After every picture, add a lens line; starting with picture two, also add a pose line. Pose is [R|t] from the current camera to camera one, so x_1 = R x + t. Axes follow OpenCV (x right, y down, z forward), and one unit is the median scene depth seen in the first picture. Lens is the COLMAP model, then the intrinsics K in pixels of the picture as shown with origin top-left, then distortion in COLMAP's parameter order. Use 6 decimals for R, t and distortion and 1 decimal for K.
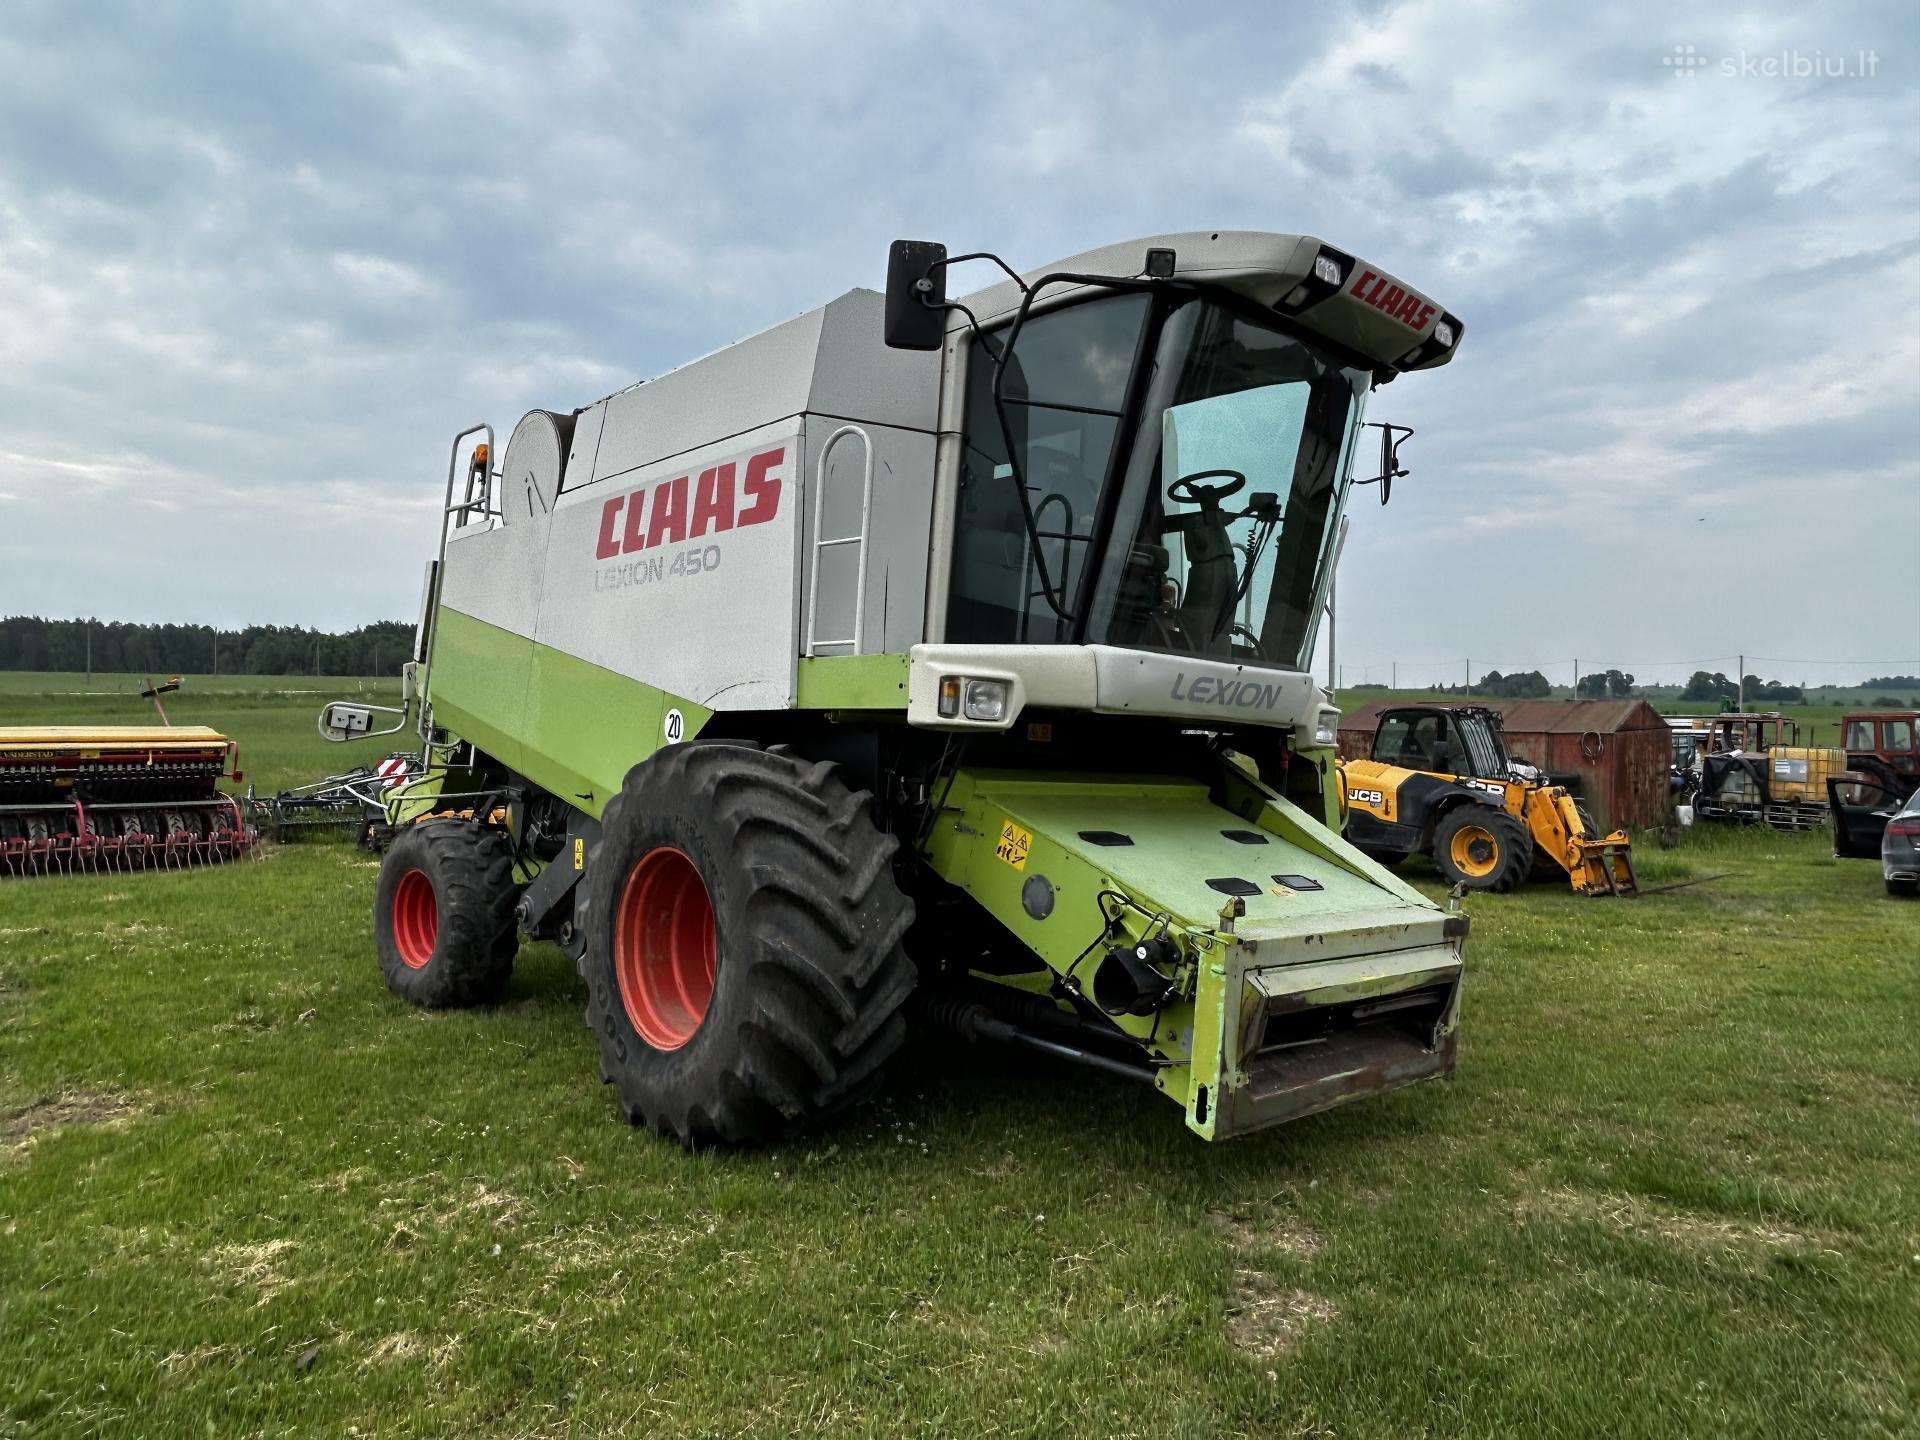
lens RADIAL K [[1245.9, 0, 951.1], [0, 1245.9, 723.3], [0, 0, 1]] dist [0.001363, -0.005332]
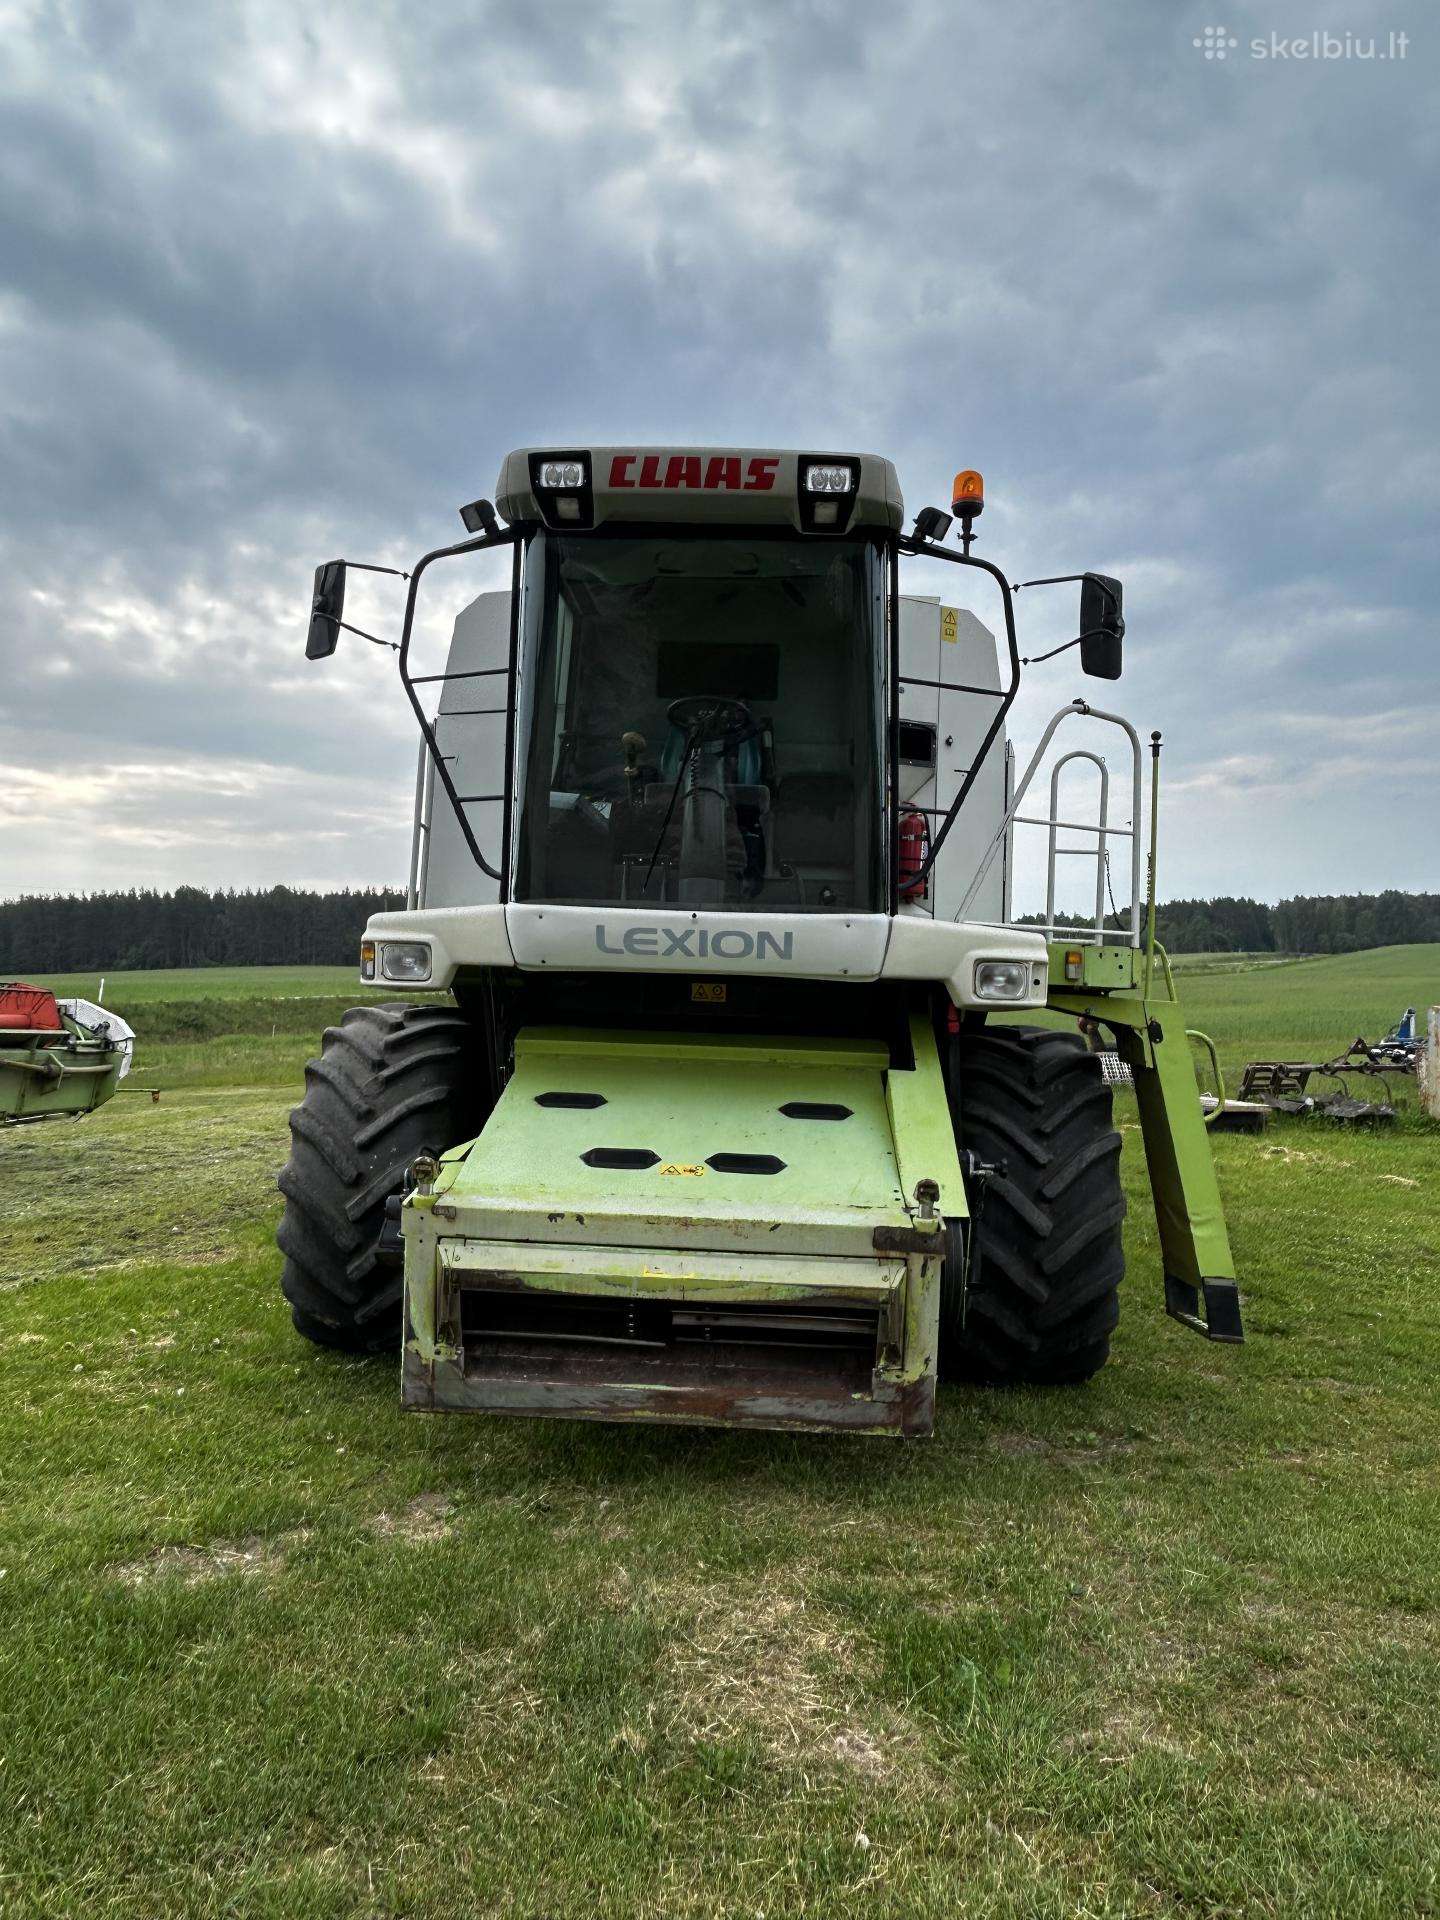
lens RADIAL K [[1245.9, 0, 717.3], [0, 1245.9, 954.1], [0, 0, 1]] dist [0.001363, -0.005332]
pose [[0.713355, -0.041297, -0.699585, 0.936641], [0.015225, 0.998940, -0.043444, 0.024021], [0.700637, 0.020340, 0.713228, 0.411883]]
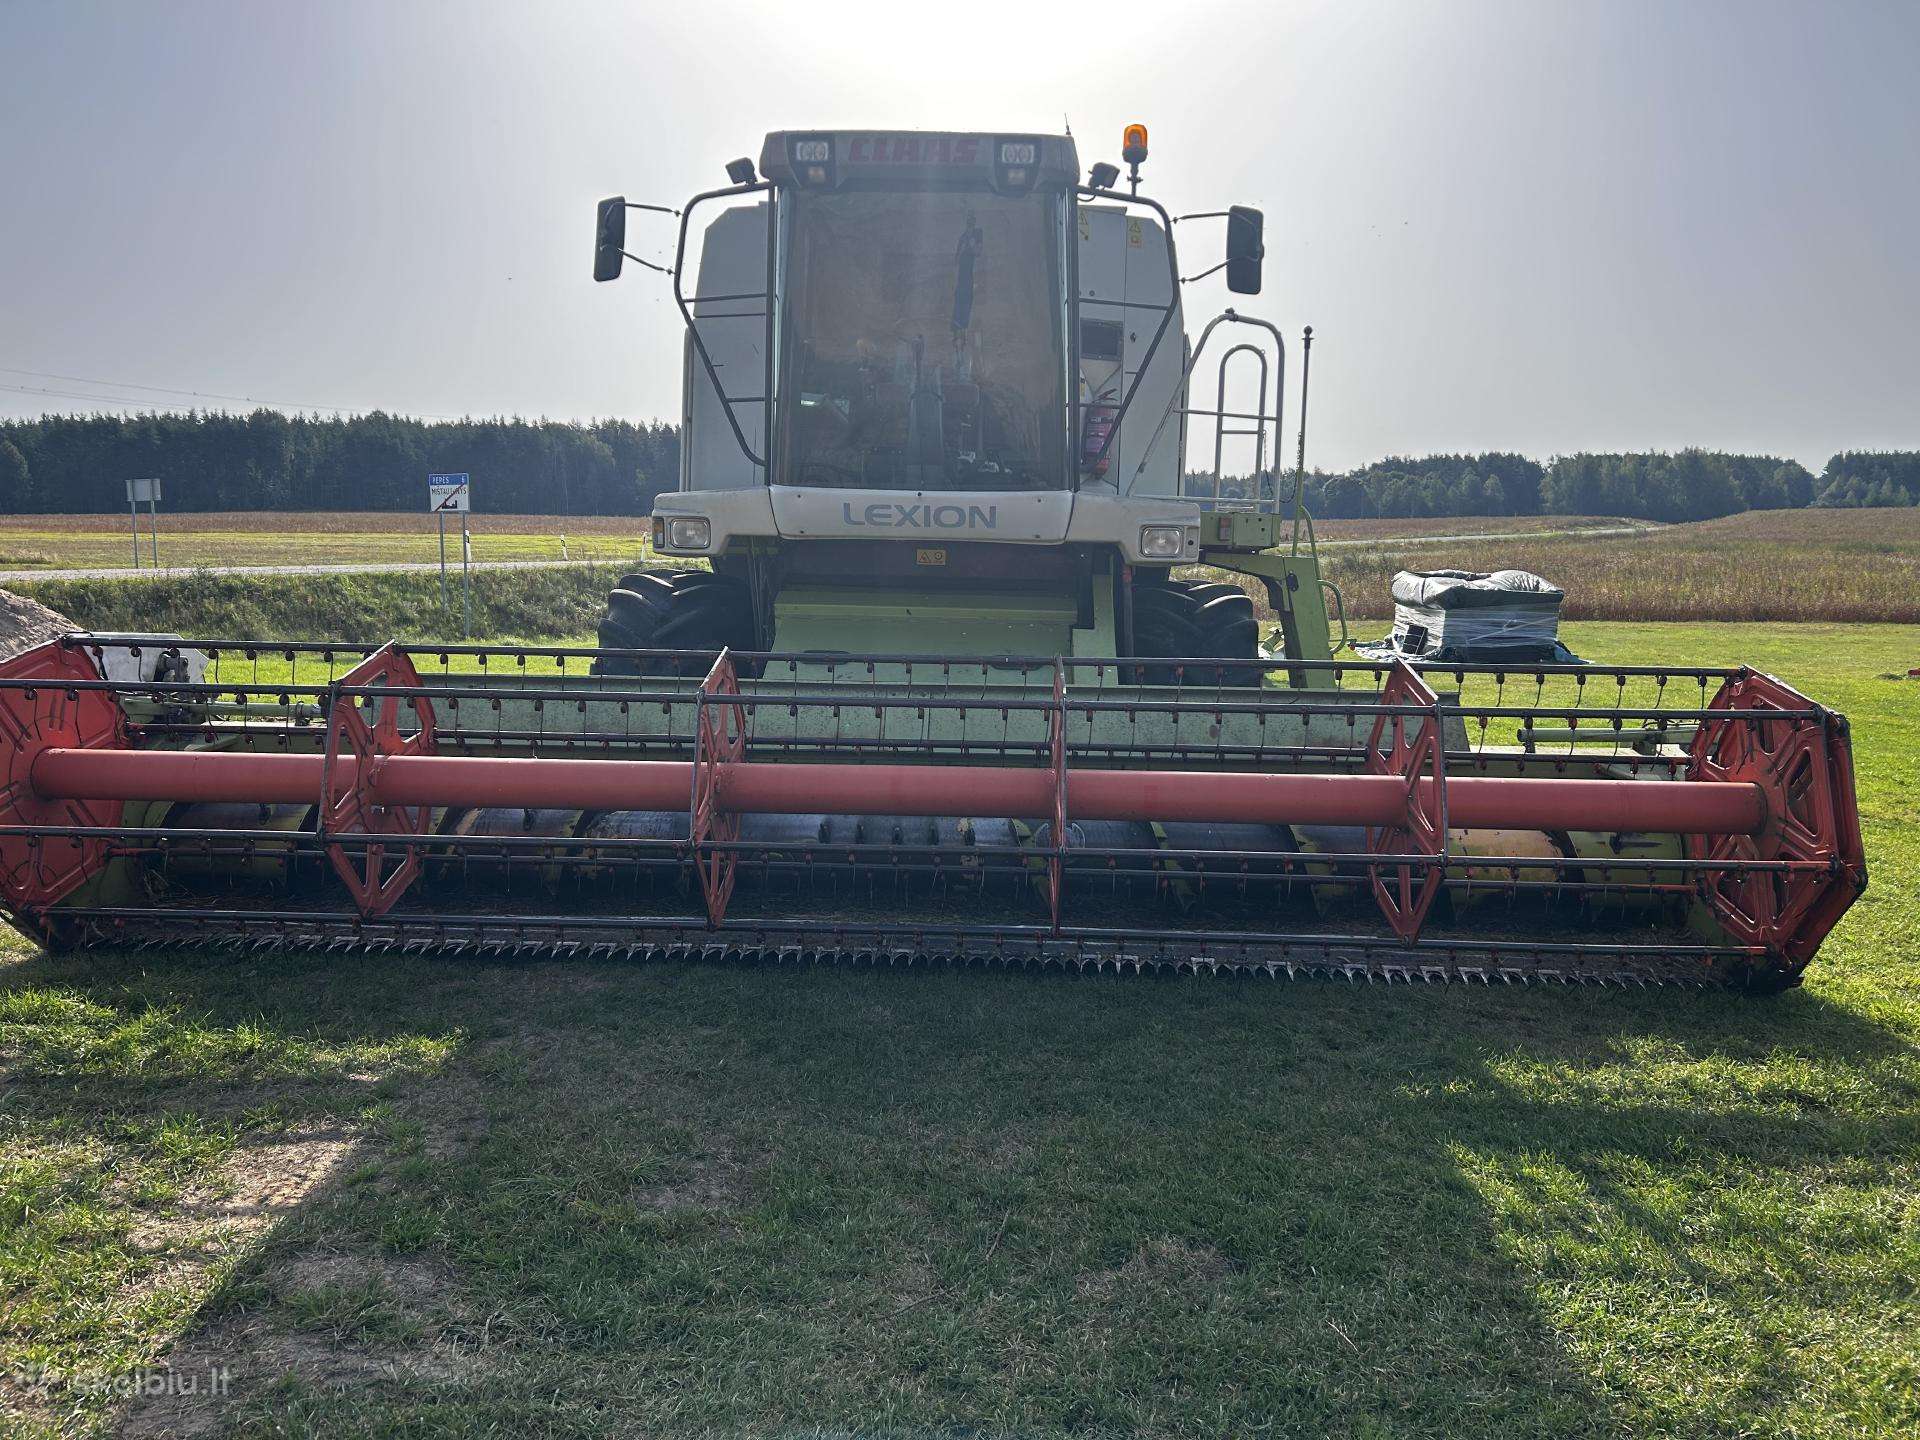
lens RADIAL K [[1350.9, 0, 959.1], [0, 1350.9, 721.7], [0, 0, 1]] dist [0.048481, -0.000173]
pose [[0.723206, 0.049270, -0.688872, 1.219936], [0.029327, 0.994361, 0.101908, 0.041250], [0.690009, -0.093903, 0.717683, 0.123512]]
